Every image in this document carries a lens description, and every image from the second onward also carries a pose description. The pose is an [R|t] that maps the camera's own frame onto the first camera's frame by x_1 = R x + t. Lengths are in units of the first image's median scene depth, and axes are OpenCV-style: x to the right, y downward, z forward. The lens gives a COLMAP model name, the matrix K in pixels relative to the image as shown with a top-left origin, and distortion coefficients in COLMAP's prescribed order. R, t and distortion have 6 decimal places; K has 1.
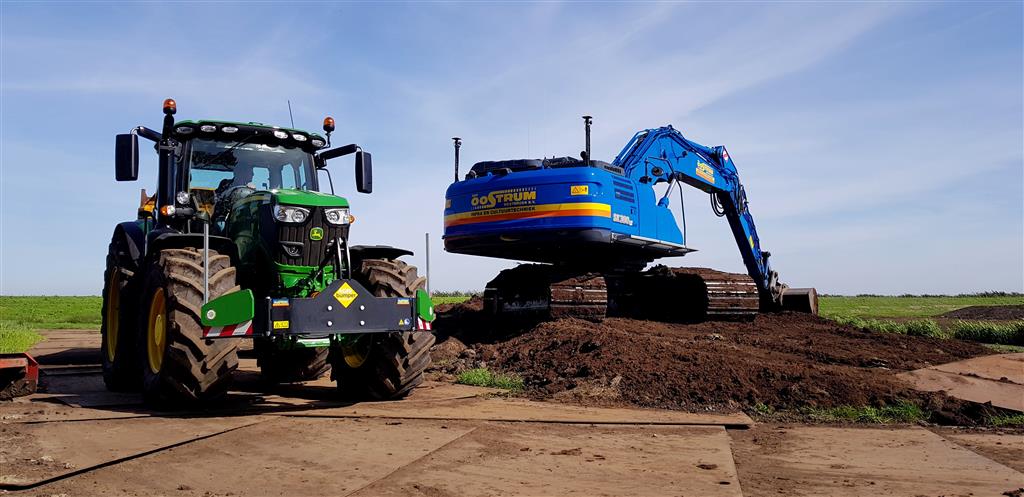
lens RADIAL K [[792.2, 0, 471.5], [0, 792.2, 245.5], [0, 0, 1]] dist [0.005381, 0.002281]
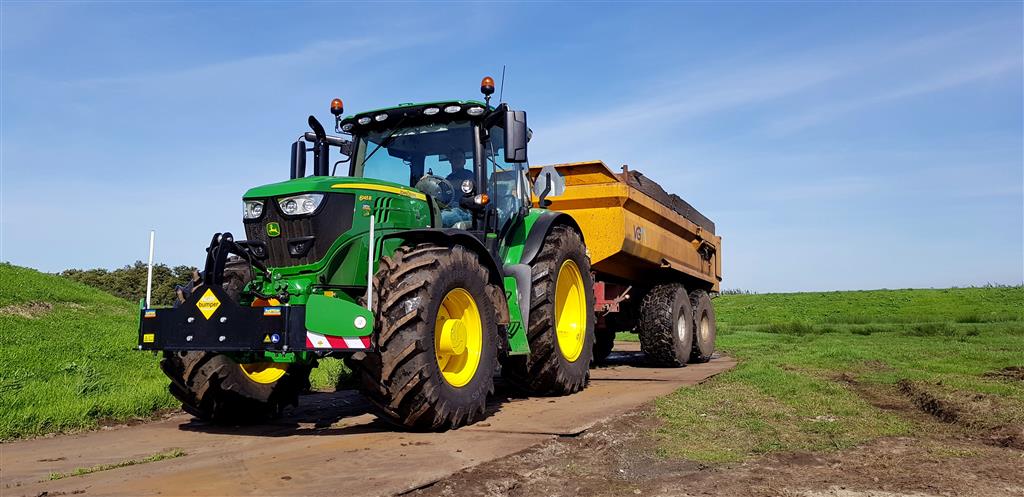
lens RADIAL K [[799.2, 0, 515.0], [0, 799.2, 218.7], [0, 0, 1]] dist [-0.038462, 0.001579]
pose [[0.597914, -0.082655, -0.797288, 0.493593], [0.072338, 0.996175, -0.049026, 0.026711], [0.798290, -0.028361, 0.601605, 0.538139]]
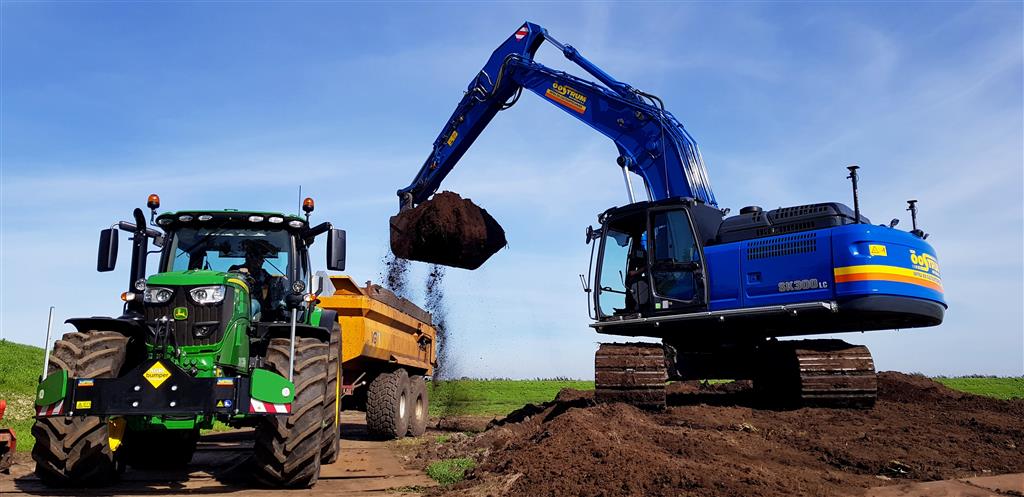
lens RADIAL K [[799.2, 0, 515.0], [0, 799.2, 218.7], [0, 0, 1]] dist [-0.038462, 0.001579]
pose [[0.930681, -0.079267, -0.357140, 0.435414], [0.029441, 0.989306, -0.142854, 0.017392], [0.364644, 0.122437, 0.923062, 0.167640]]
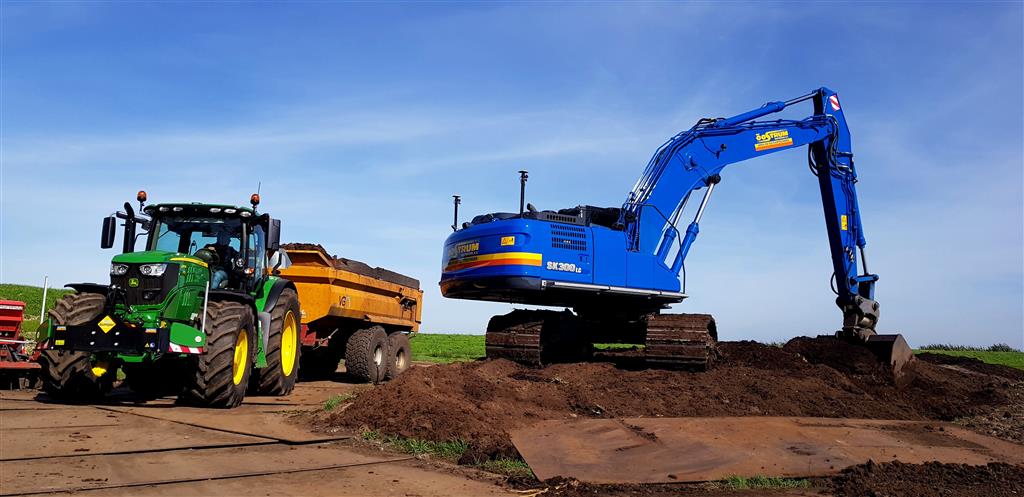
lens RADIAL K [[781.2, 0, 512.0], [0, 781.2, 248.5], [0, 0, 1]] dist [0.001452, -0.095532]
pose [[0.881090, -0.029968, -0.471998, 0.825182], [0.001285, 0.998138, -0.060975, 0.008028], [0.472947, 0.053118, 0.879488, 0.068986]]
